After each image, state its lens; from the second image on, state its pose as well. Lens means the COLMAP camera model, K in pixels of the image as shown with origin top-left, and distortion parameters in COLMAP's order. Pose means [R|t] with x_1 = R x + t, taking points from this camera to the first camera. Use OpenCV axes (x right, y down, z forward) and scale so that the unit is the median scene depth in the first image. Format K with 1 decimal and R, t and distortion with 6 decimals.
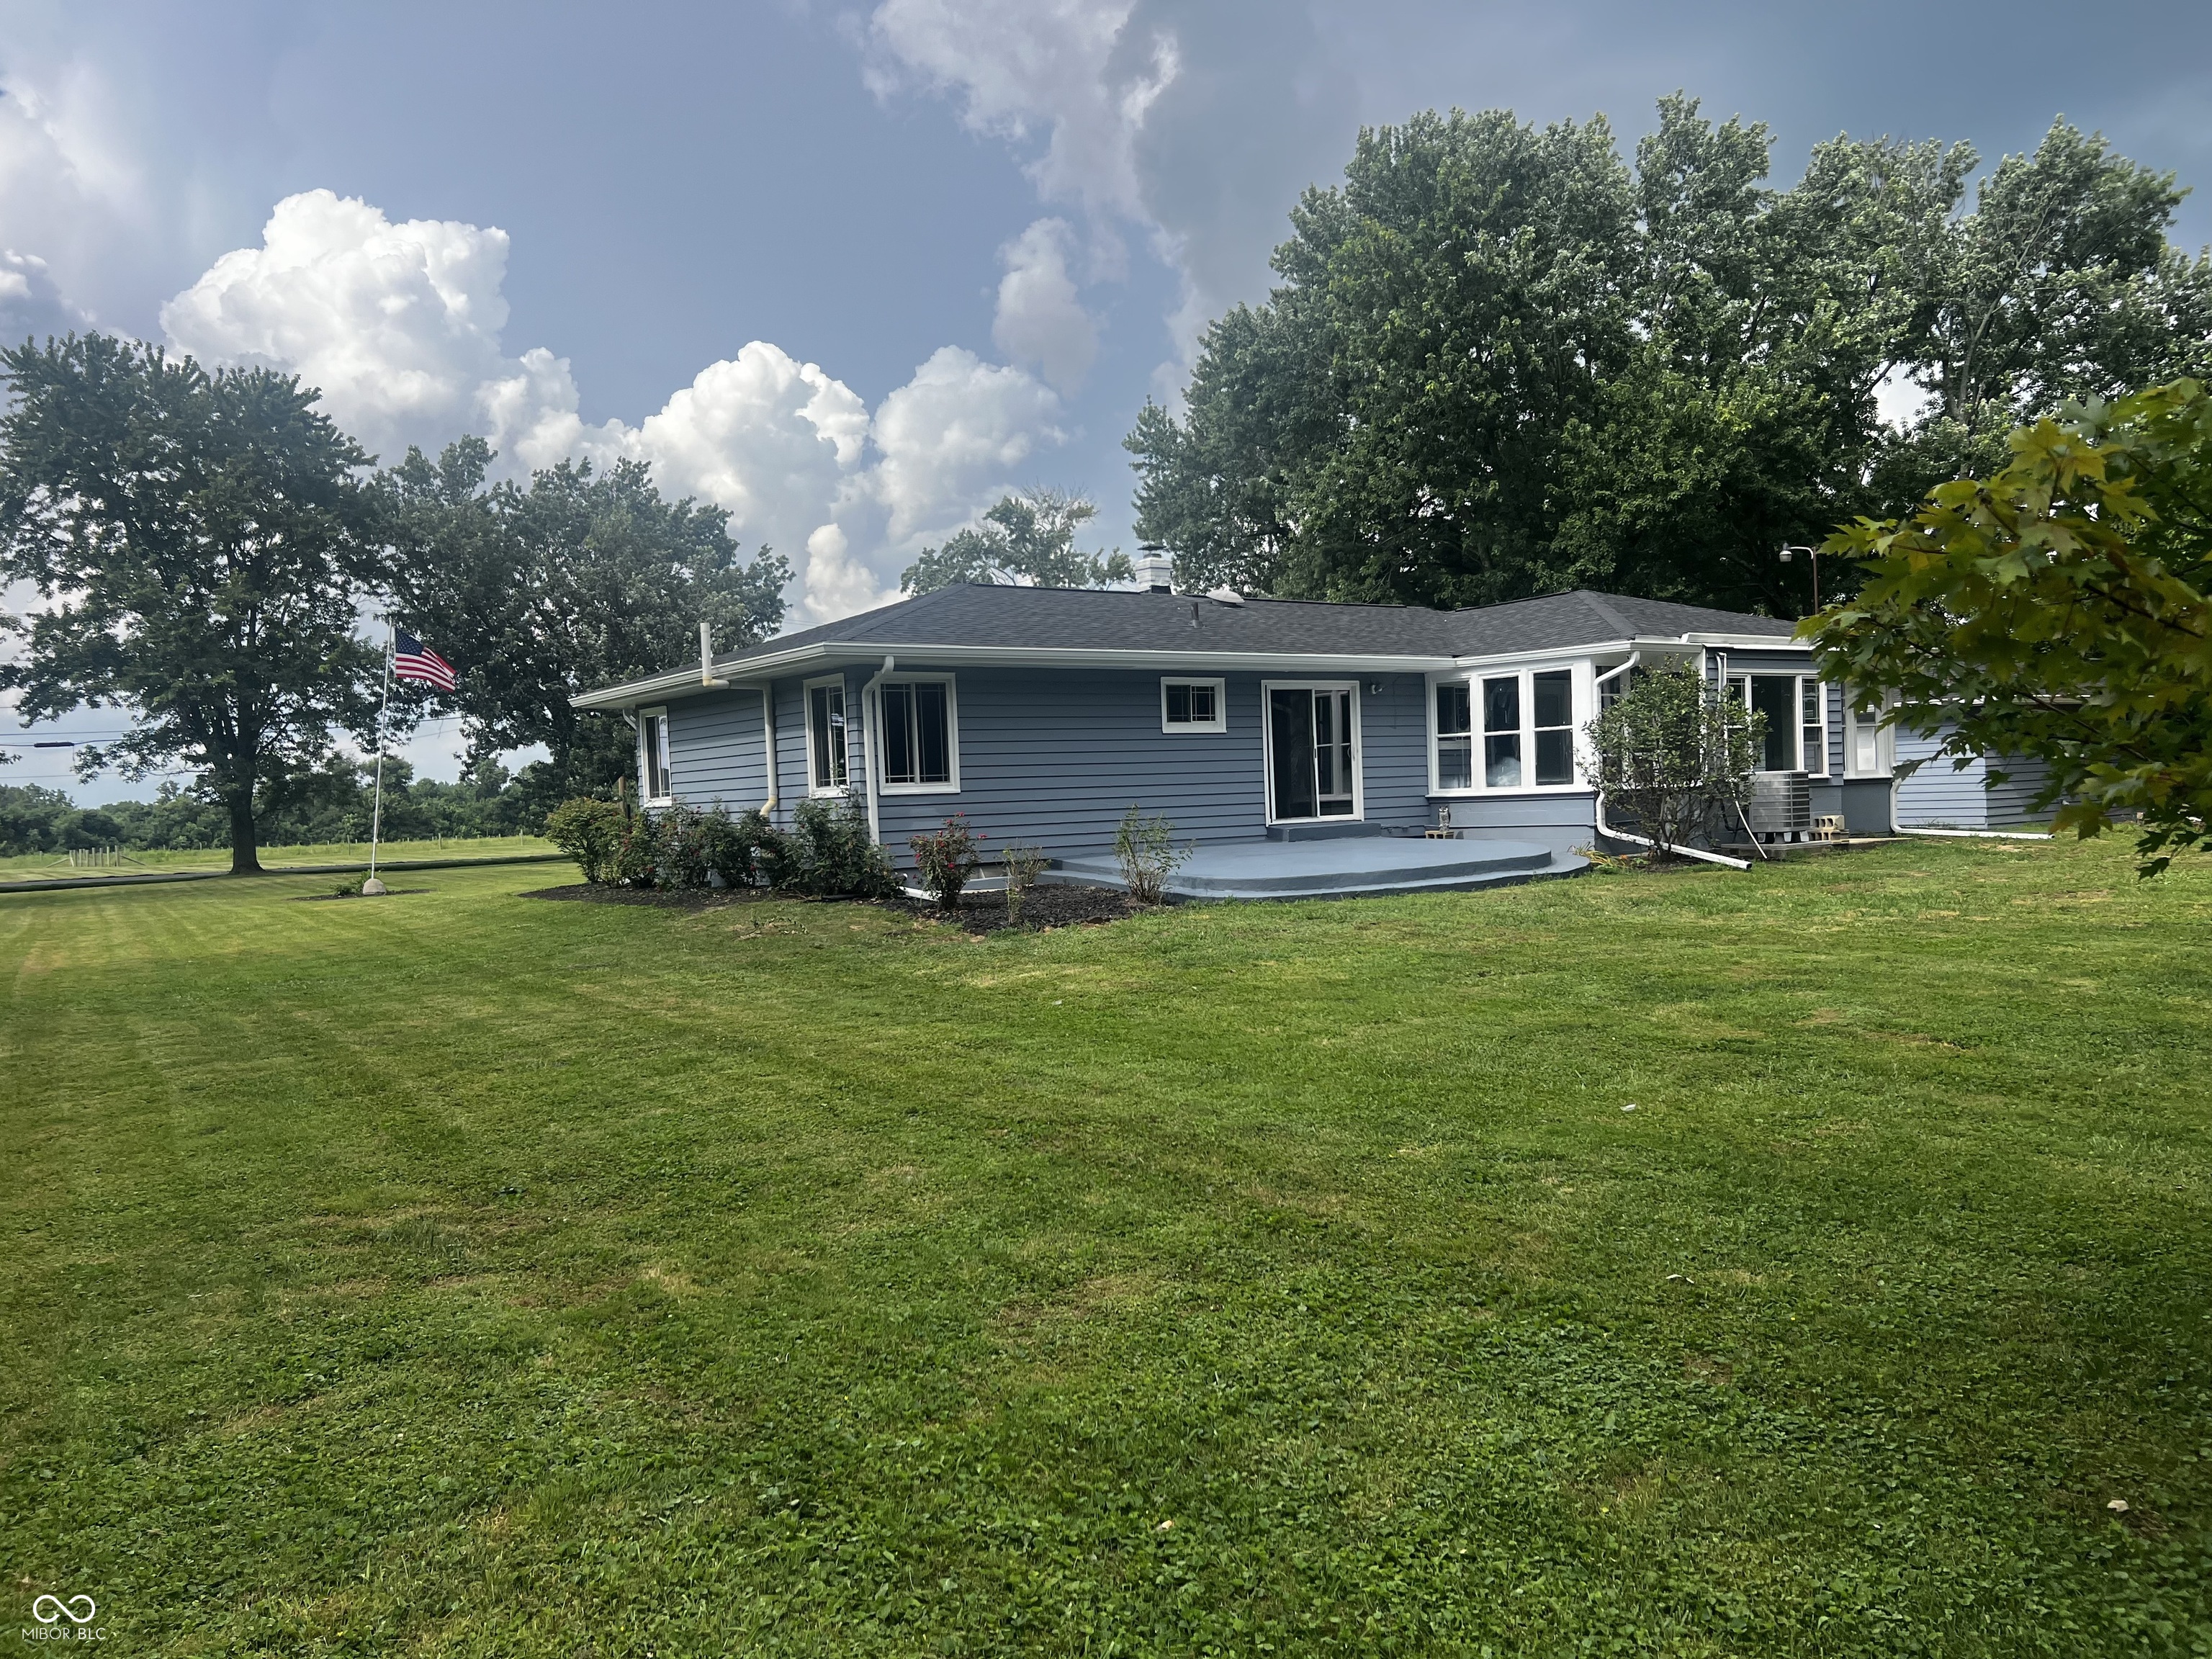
lens RADIAL K [[1690.5, 0, 1106.0], [0, 1690.5, 829.5], [0, 0, 1]] dist [-0.004828, -0.003713]
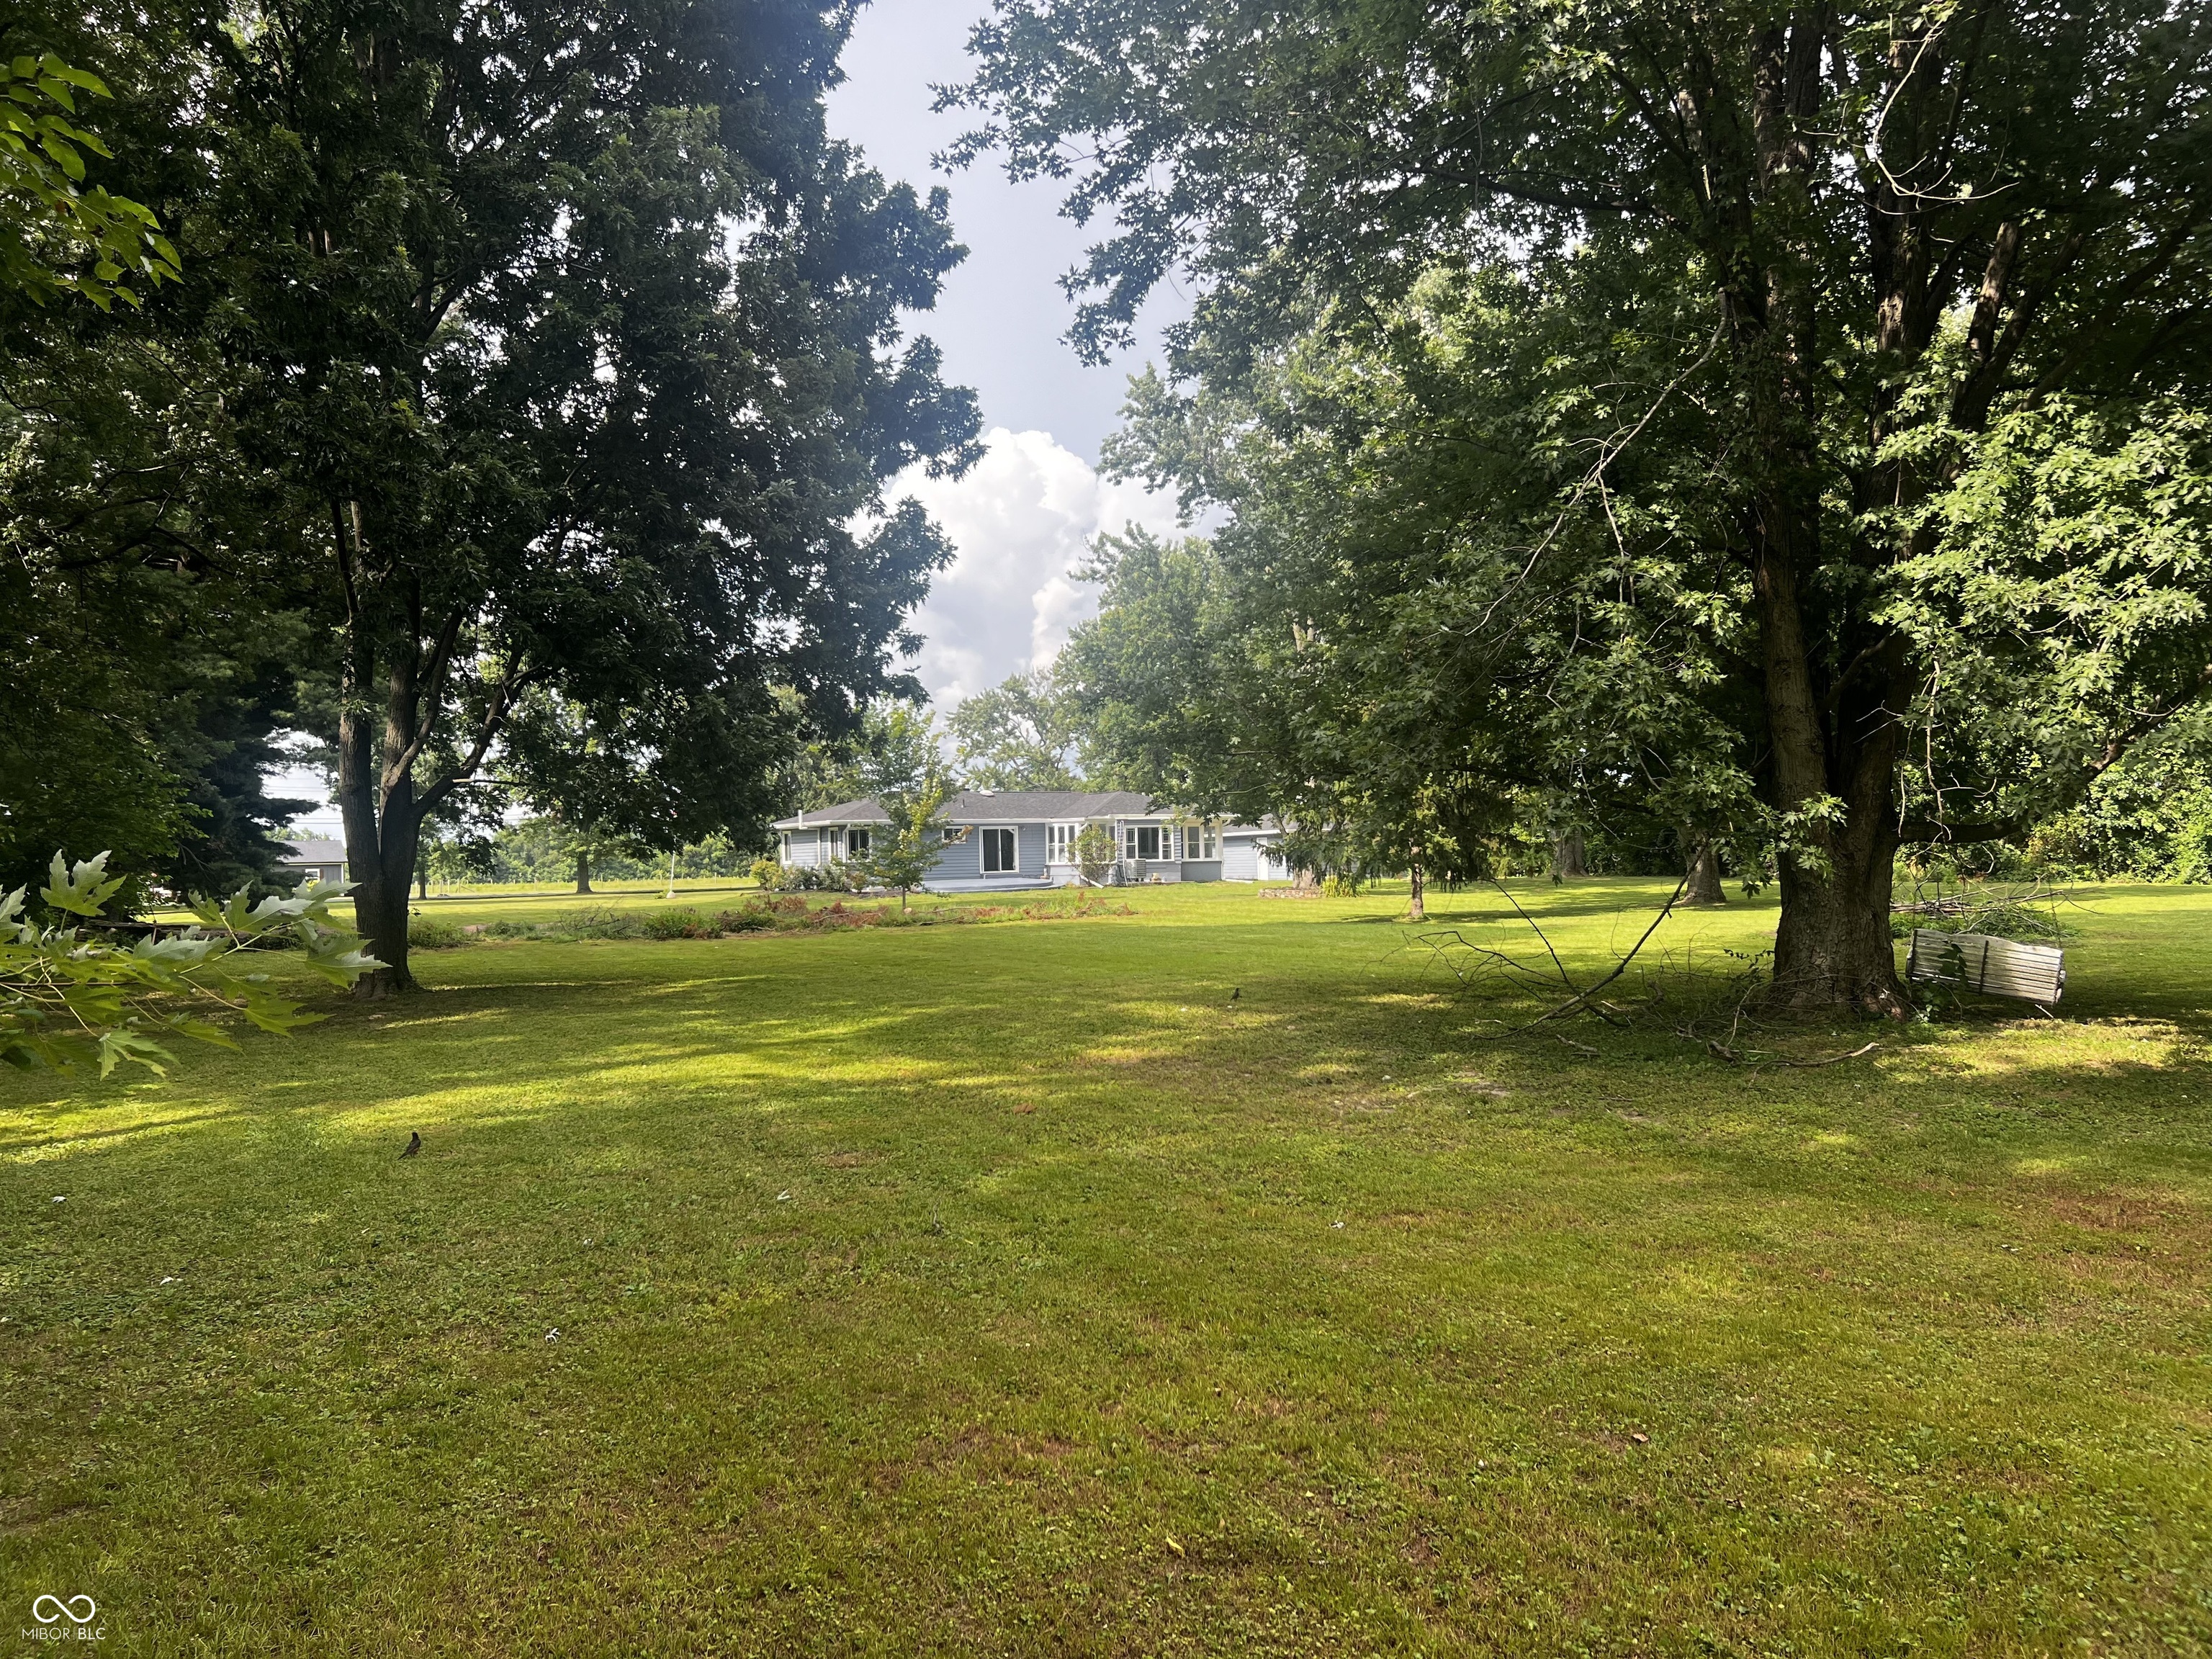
lens RADIAL K [[1690.5, 0, 1106.0], [0, 1690.5, 829.5], [0, 0, 1]] dist [-0.004828, -0.003713]
pose [[0.995956, 0.014855, -0.088610, 0.573440], [-0.017739, 0.999335, -0.031849, 0.010149], [0.088078, 0.033292, 0.995557, -1.969368]]
